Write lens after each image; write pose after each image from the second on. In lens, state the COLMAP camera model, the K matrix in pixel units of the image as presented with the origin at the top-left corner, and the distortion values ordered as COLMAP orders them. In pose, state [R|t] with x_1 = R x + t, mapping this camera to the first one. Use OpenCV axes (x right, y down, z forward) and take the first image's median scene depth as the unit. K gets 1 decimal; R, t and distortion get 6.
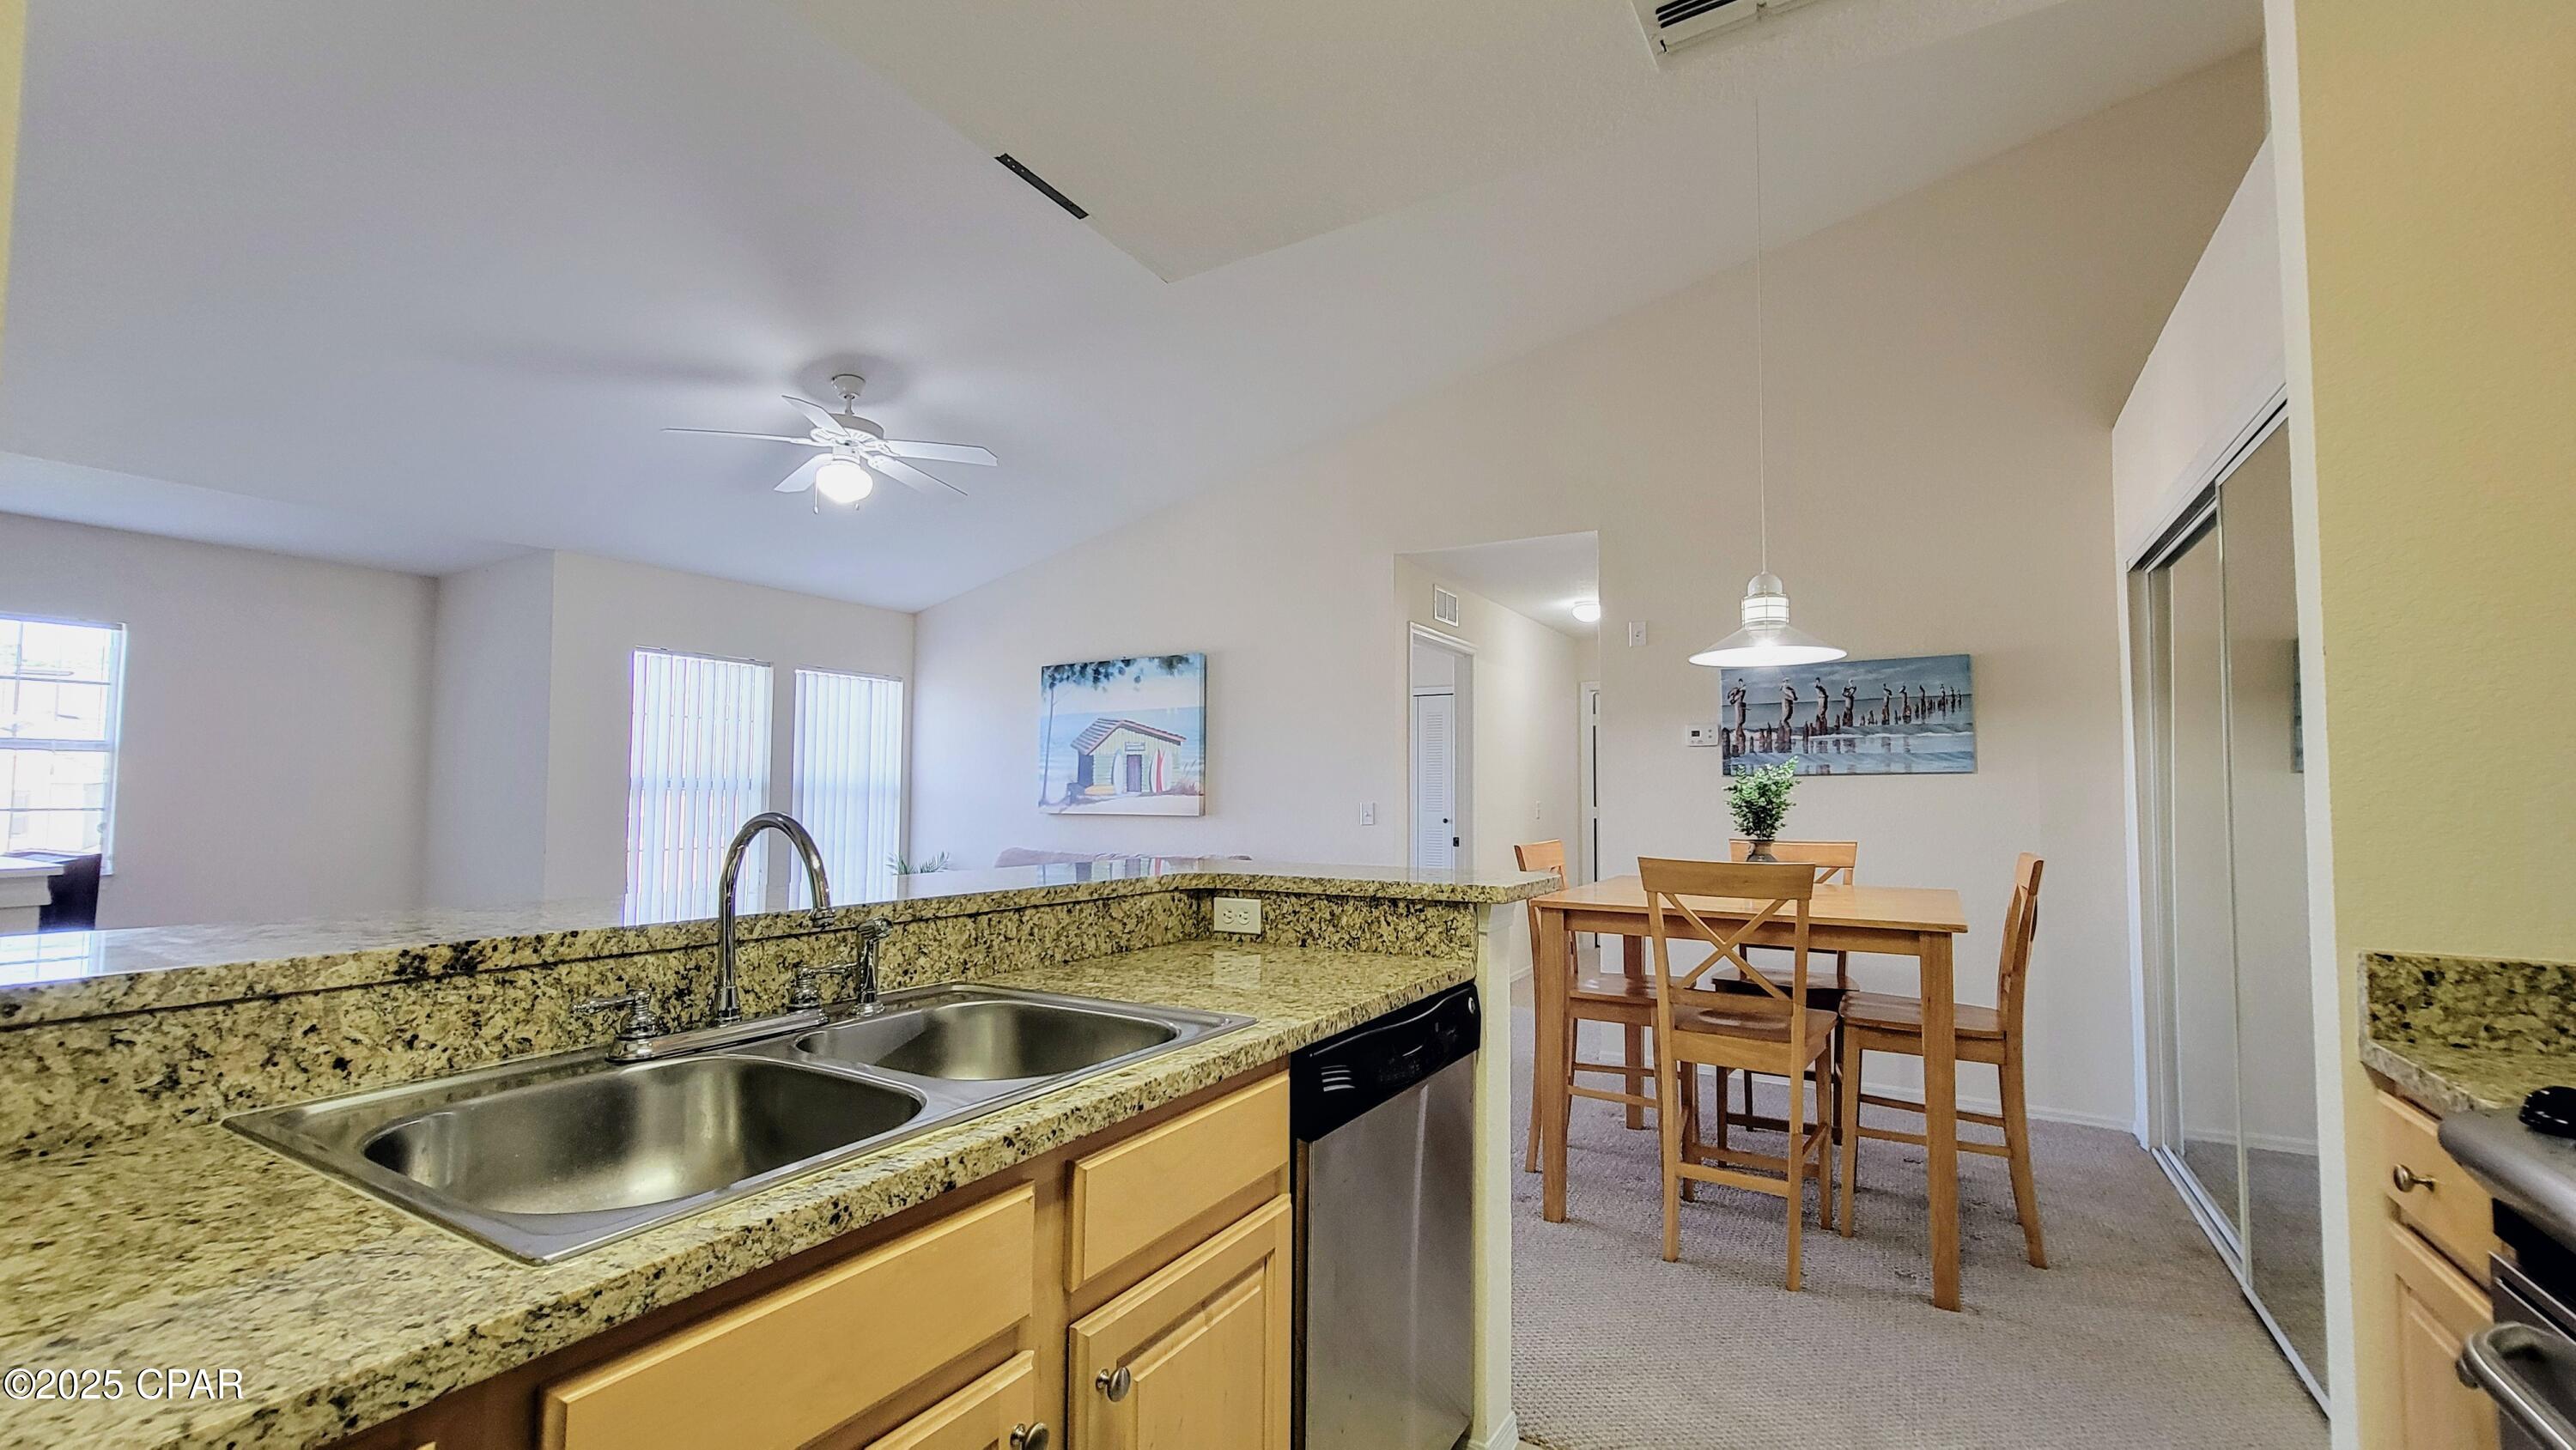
lens RADIAL K [[1054.3, 0, 1293.7], [0, 1054.3, 743.7], [0, 0, 1]] dist [-0.005598, 0.001025]
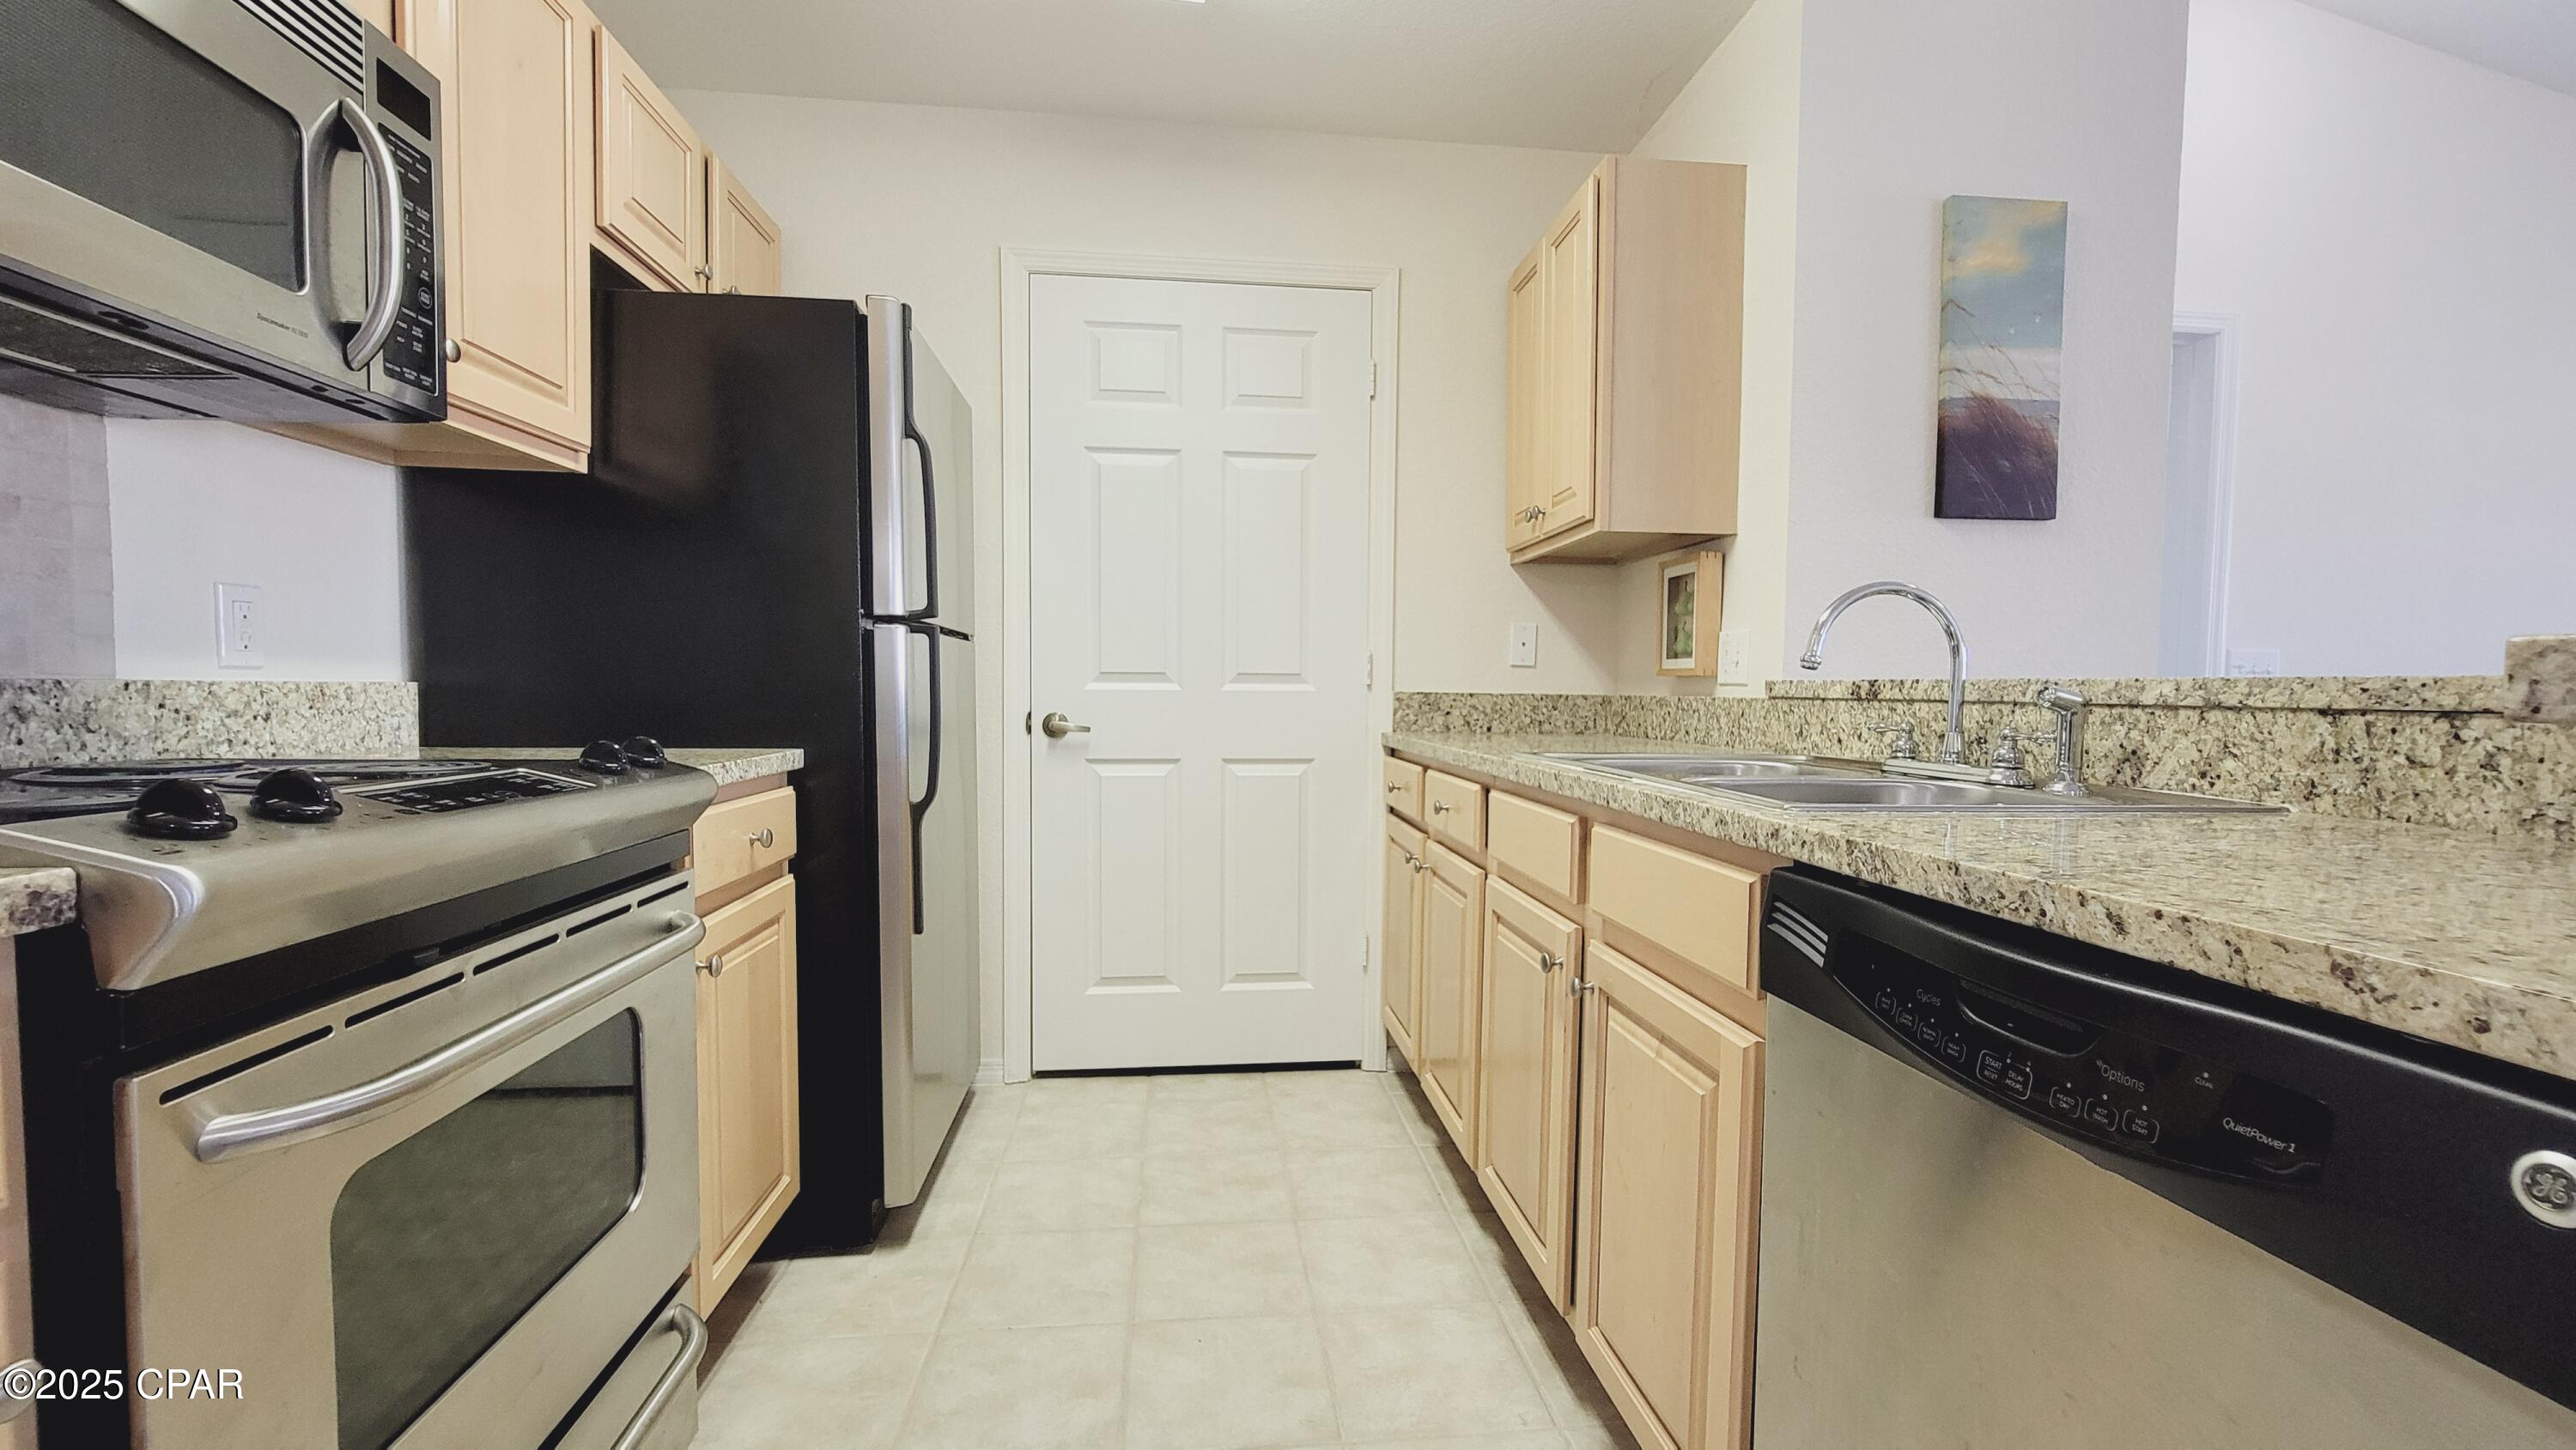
lens RADIAL K [[1054.3, 0, 1301.8], [0, 1054.3, 743.5], [0, 0, 1]] dist [-0.005598, 0.001025]
pose [[-0.796430, 0.015530, -0.604531, 0.302727], [0.012777, 0.999879, 0.008854, 0.090682], [0.604596, -0.000672, -0.796532, 0.608696]]
